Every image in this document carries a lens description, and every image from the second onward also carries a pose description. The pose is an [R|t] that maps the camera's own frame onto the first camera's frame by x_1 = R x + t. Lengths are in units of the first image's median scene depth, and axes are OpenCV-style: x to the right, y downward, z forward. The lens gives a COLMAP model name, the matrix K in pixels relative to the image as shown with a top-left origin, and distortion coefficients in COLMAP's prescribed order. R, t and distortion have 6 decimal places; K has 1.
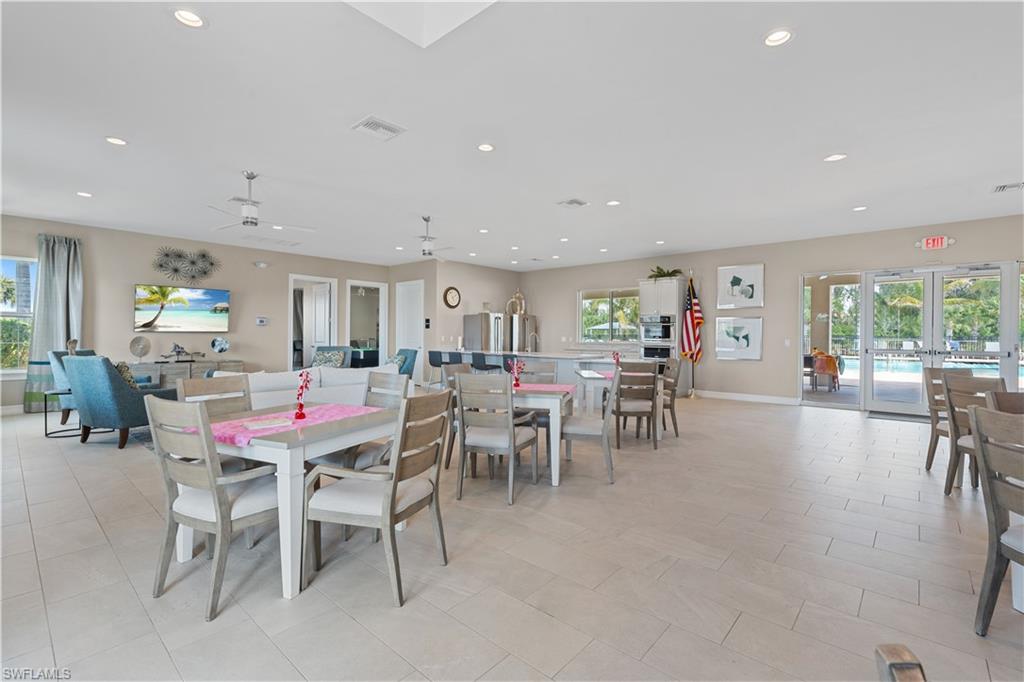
lens RADIAL K [[459.9, 0, 513.8], [0, 459.9, 336.4], [0, 0, 1]] dist [-0.017368, -0.002176]
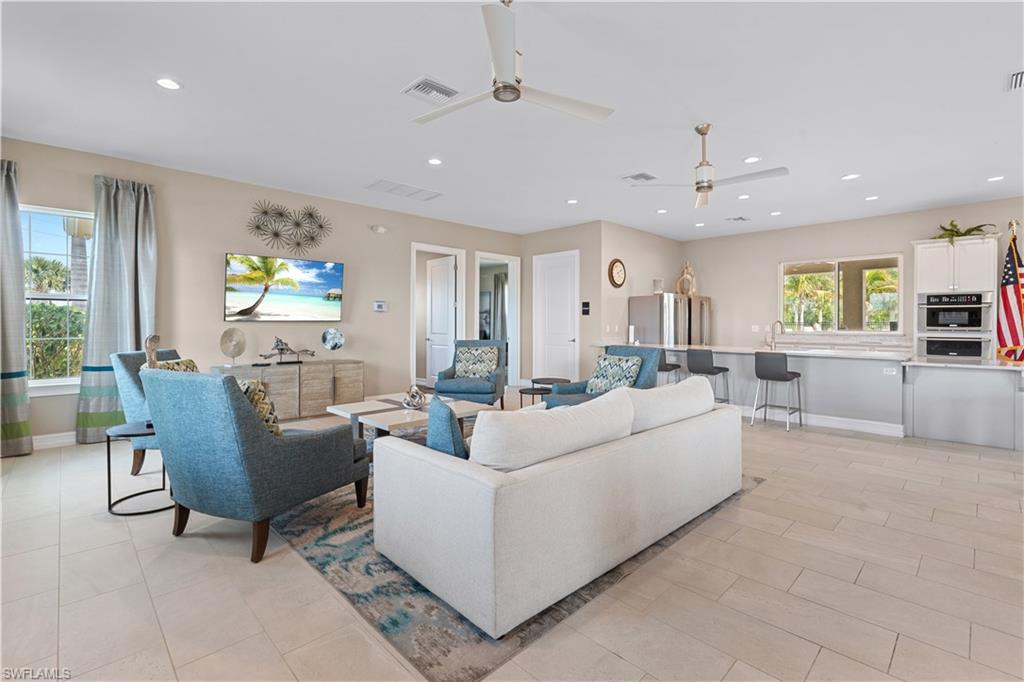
lens RADIAL K [[459.9, 0, 499.6], [0, 459.9, 325.9], [0, 0, 1]] dist [-0.017368, -0.002176]
pose [[0.996256, -0.004764, -0.086319, -0.332632], [0.005028, 0.999983, 0.002846, -0.002933], [0.086304, -0.003269, 0.996264, 0.316035]]
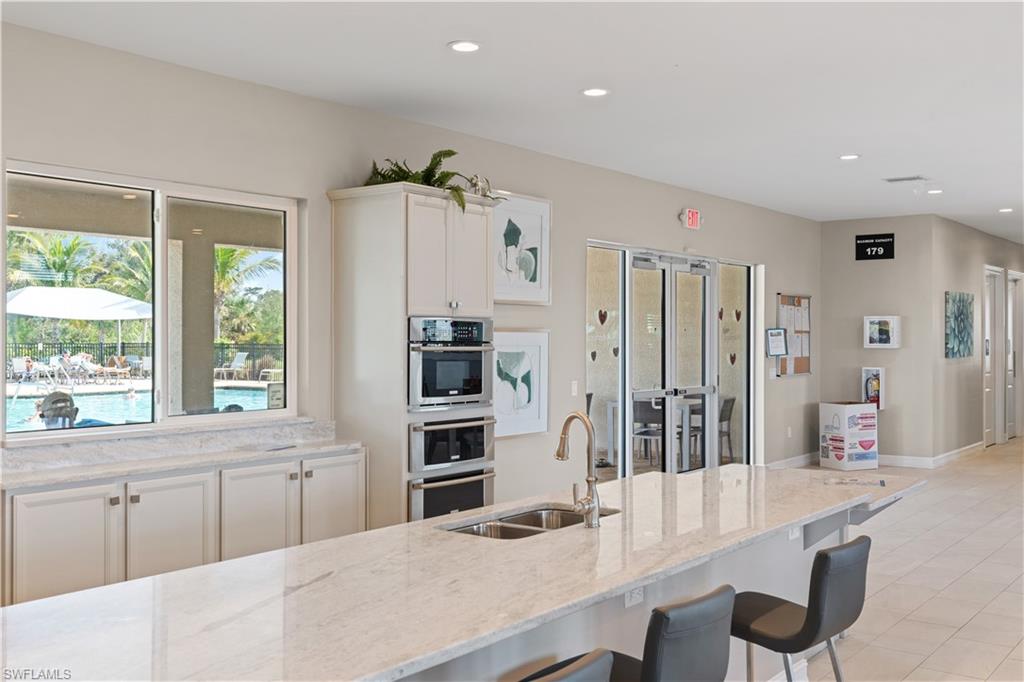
lens RADIAL K [[998.1, 0, 512.0], [0, 998.1, 339.1], [0, 0, 1]] dist [-0.000409, 0.000000]
pose [[-0.070536, -0.010050, 0.997459, -0.369211], [0.000177, 0.999949, 0.010087, -0.043584], [-0.997509, 0.000888, -0.070531, 1.128438]]
